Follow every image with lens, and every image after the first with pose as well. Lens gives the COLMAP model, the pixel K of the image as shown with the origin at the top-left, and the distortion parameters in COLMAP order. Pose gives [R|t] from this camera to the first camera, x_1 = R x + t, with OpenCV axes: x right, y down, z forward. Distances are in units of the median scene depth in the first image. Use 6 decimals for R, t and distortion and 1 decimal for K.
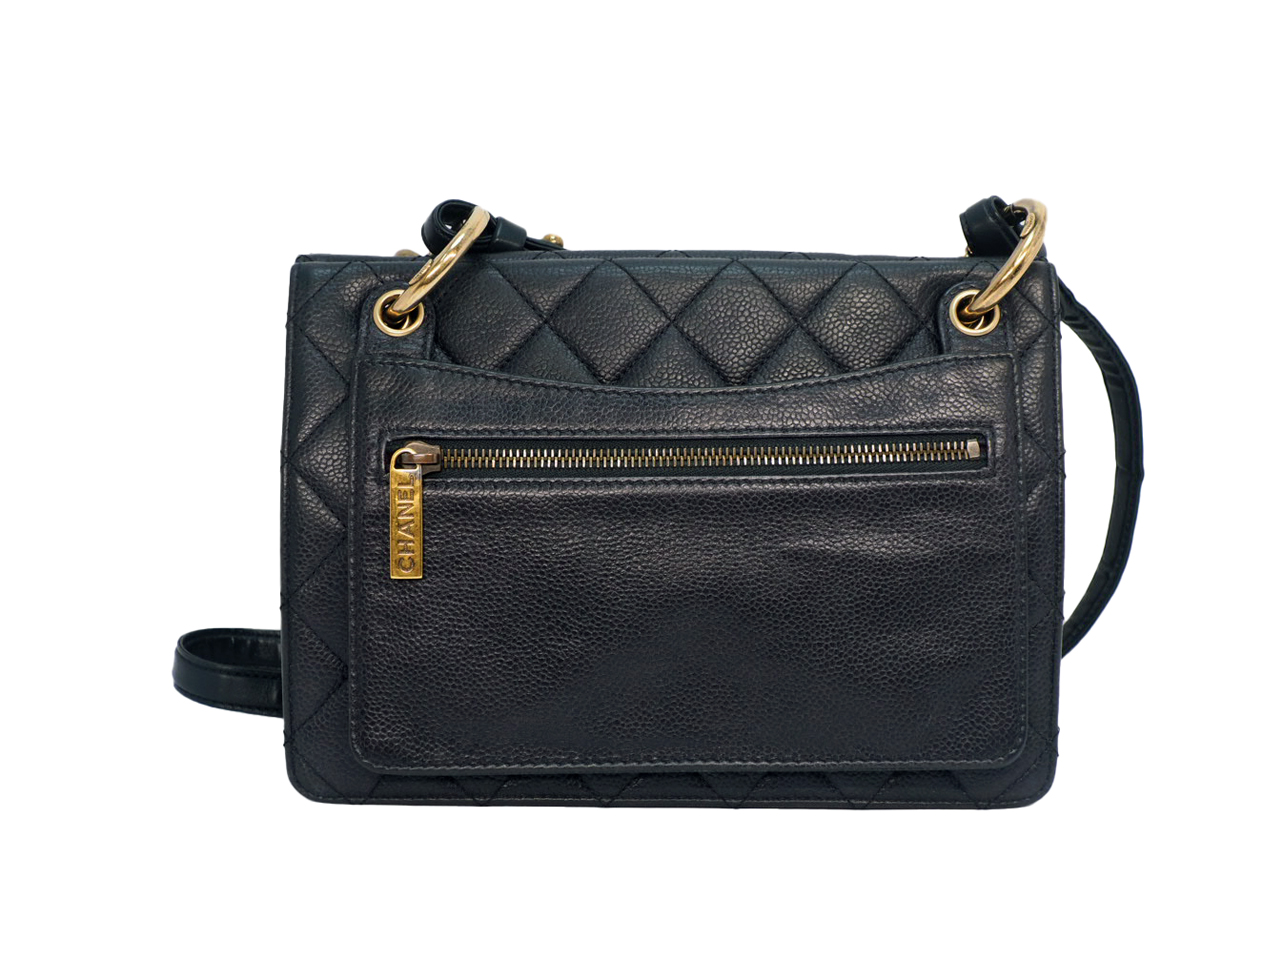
lens RADIAL K [[2289.4, 0, 640.0], [0, 2289.4, 480.0], [0, 0, 1]] dist [-0.134661, -0.072291]
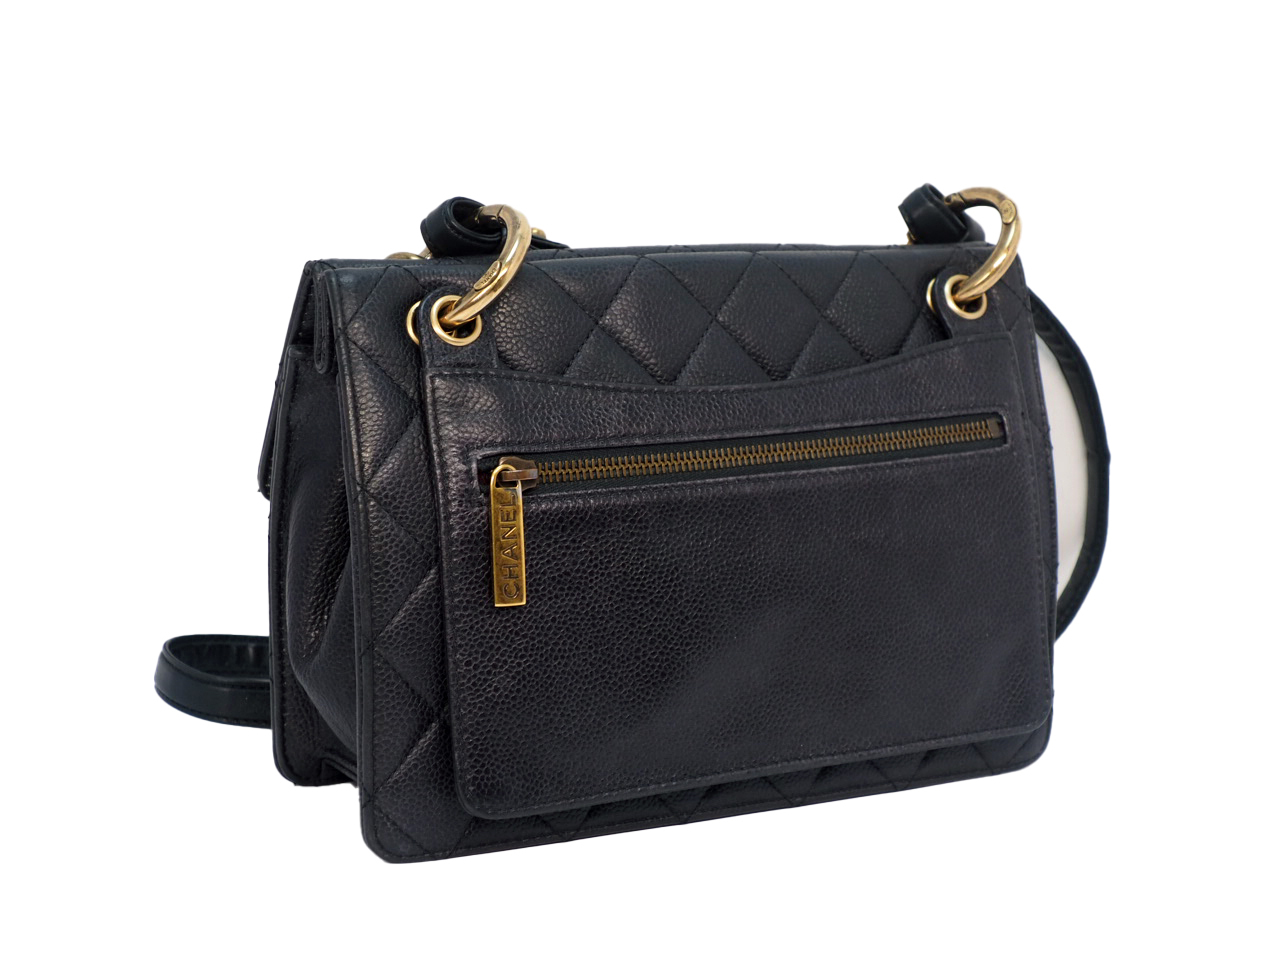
lens RADIAL K [[2339.1, 0, 640.0], [0, 2339.1, 480.0], [0, 0, 1]] dist [-0.053152, 0.003836]
pose [[0.885770, -0.072395, 0.458444, -0.473436], [0.077368, 0.996971, 0.007952, -0.010475], [-0.457631, 0.028426, 0.888688, 0.129037]]
